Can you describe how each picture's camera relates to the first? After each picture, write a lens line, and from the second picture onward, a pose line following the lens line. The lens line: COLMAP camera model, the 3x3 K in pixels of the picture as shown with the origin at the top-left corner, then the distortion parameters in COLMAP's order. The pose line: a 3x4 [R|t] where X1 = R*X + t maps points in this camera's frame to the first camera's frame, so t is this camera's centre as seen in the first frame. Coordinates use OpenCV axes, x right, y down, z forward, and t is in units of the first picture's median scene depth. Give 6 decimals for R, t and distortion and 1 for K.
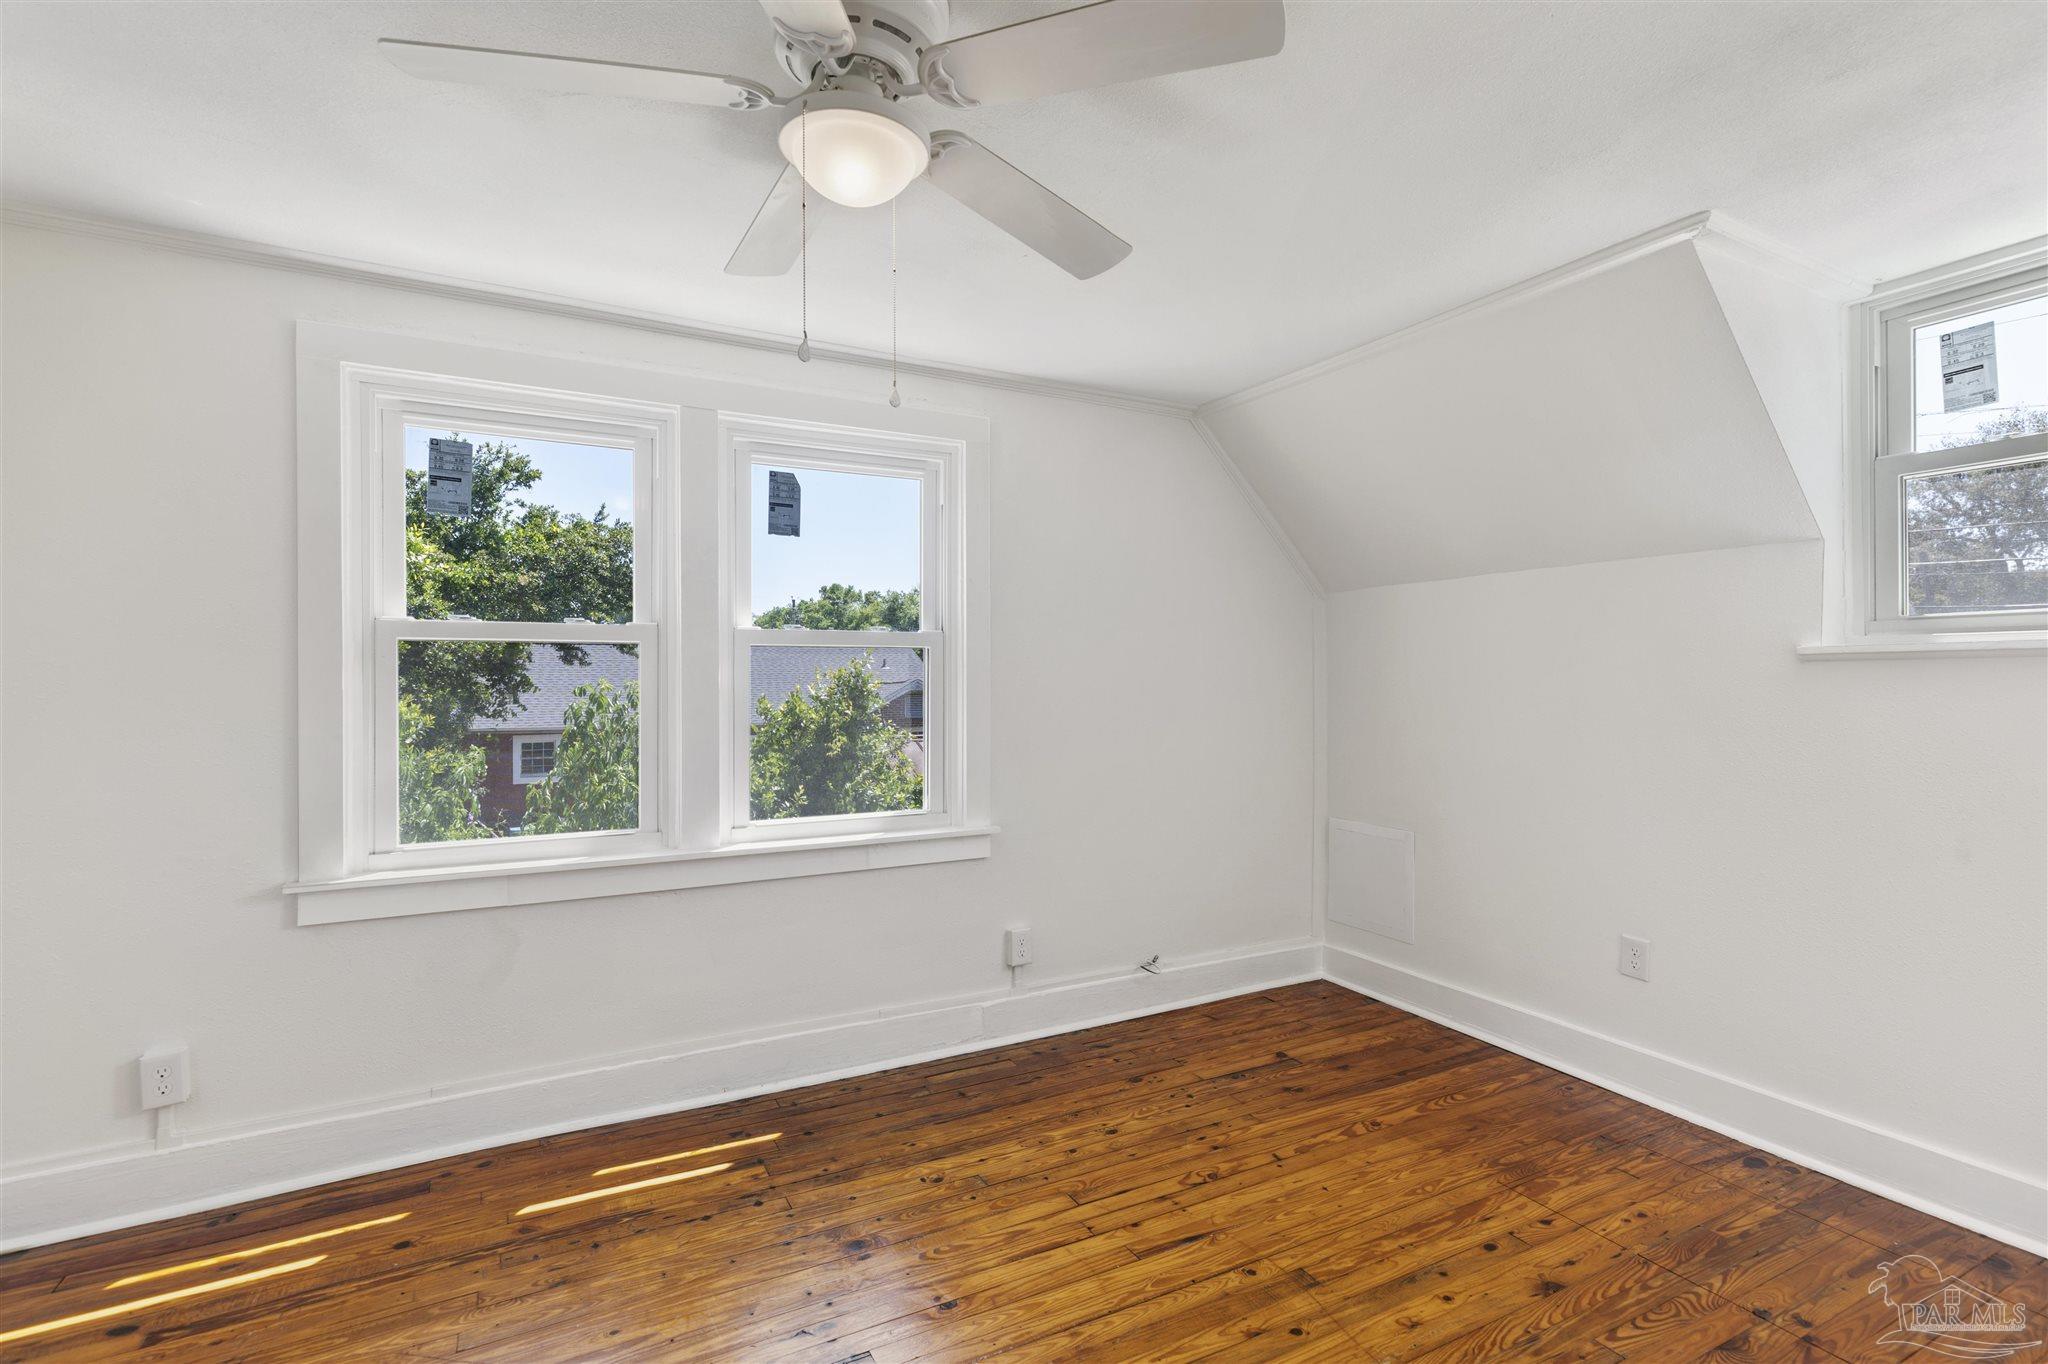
lens RADIAL K [[939.2, 0, 1025.2], [0, 939.2, 670.9], [0, 0, 1]] dist [0.002333, 0.000186]
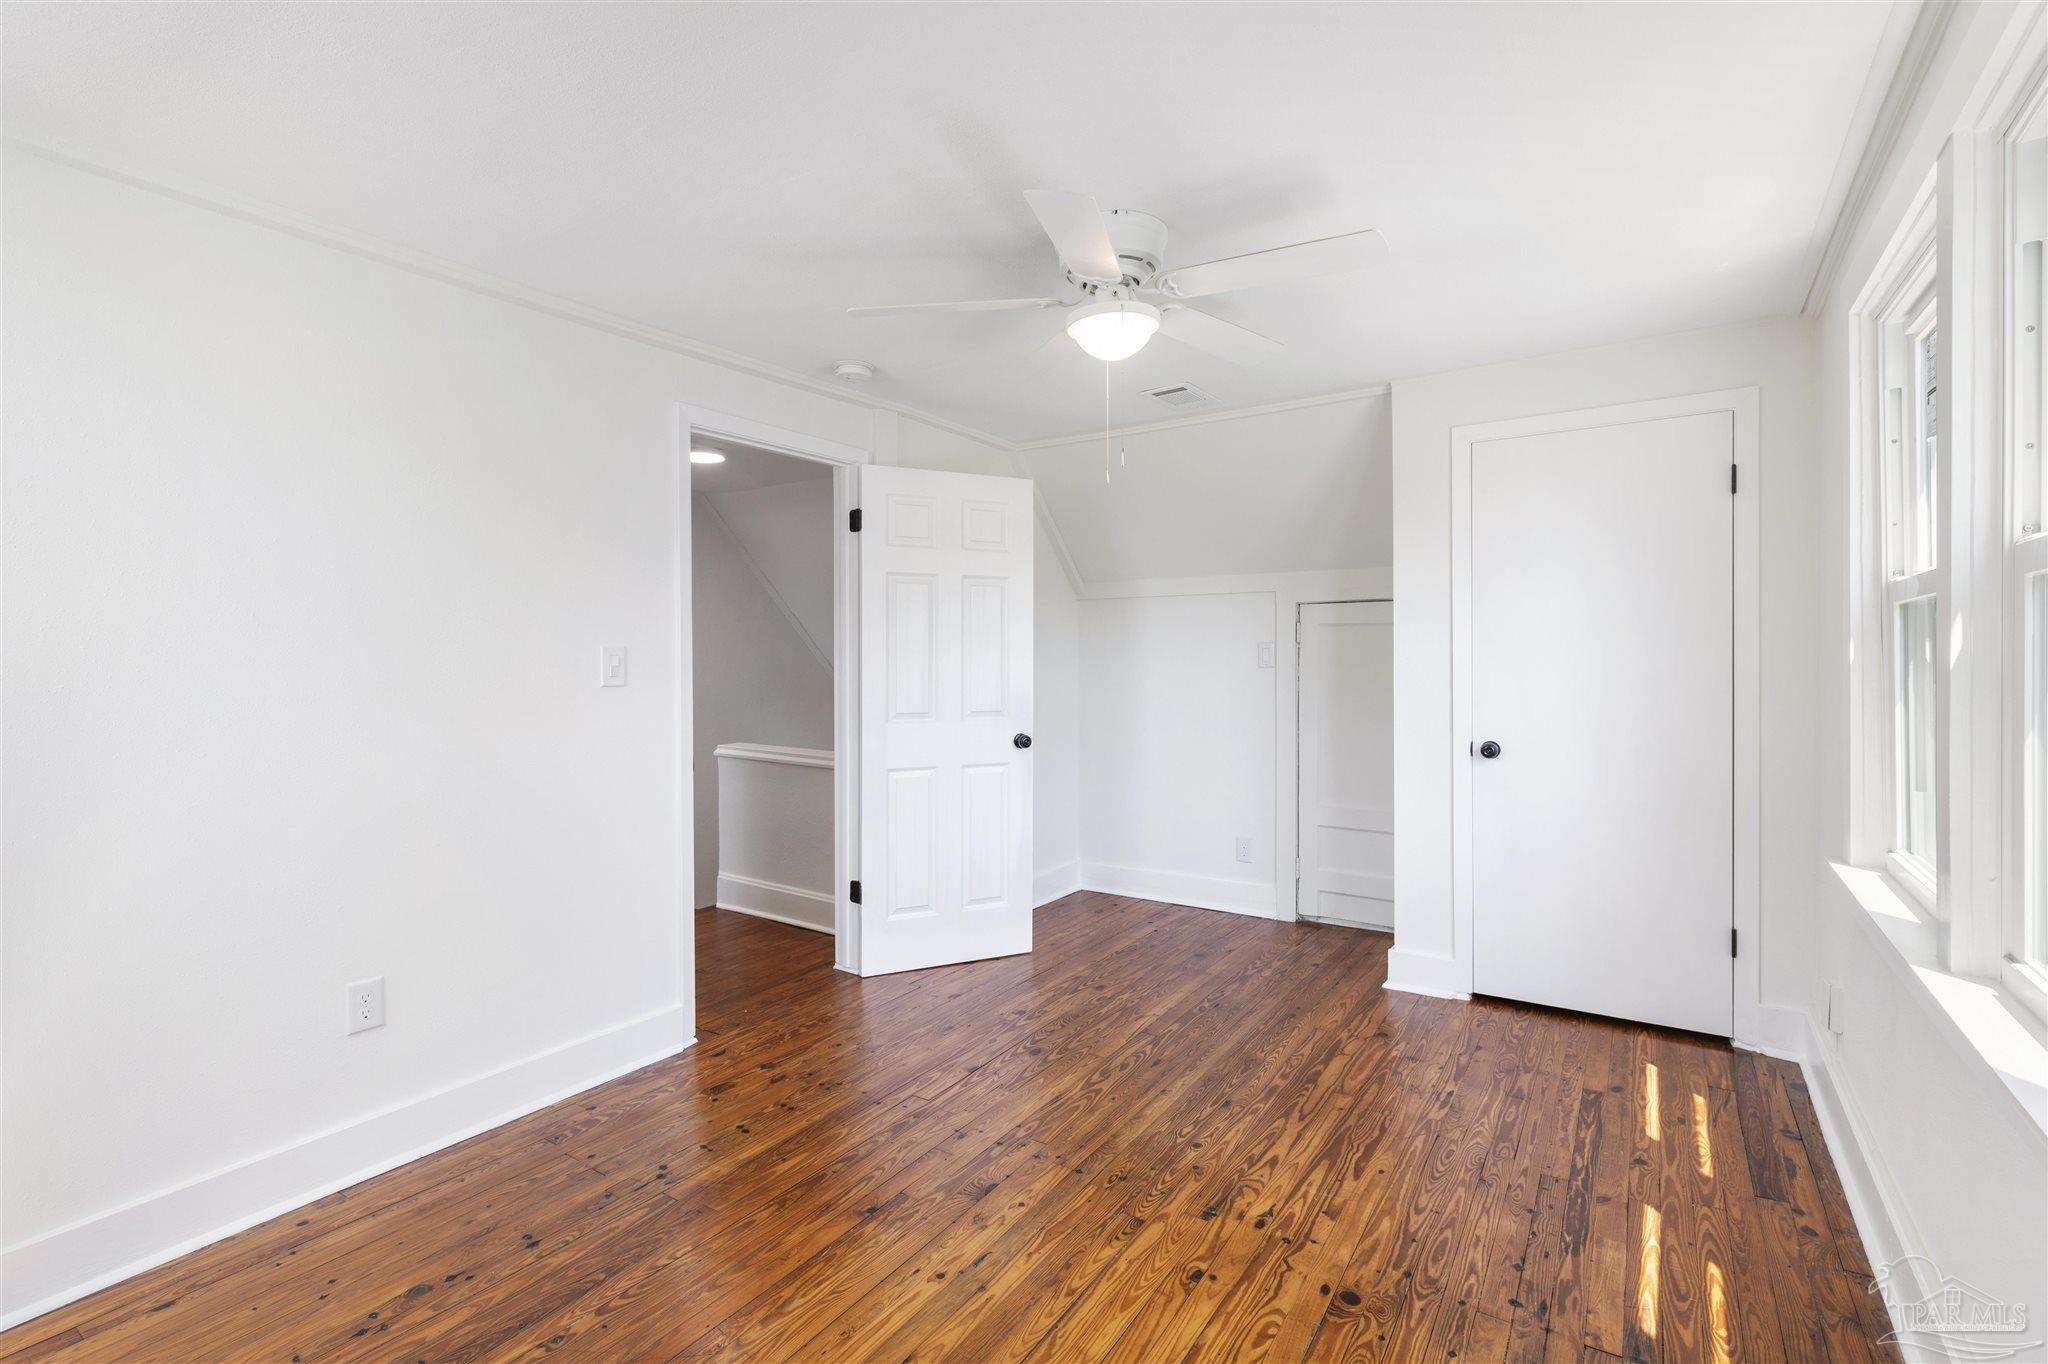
lens RADIAL K [[939.2, 0, 1025.2], [0, 939.2, 670.9], [0, 0, 1]] dist [0.002333, 0.000186]
pose [[-0.879339, 0.009414, -0.476103, 0.523644], [0.008782, 0.999955, 0.003553, 0.019216], [0.476115, -0.001057, -0.879382, 1.697397]]
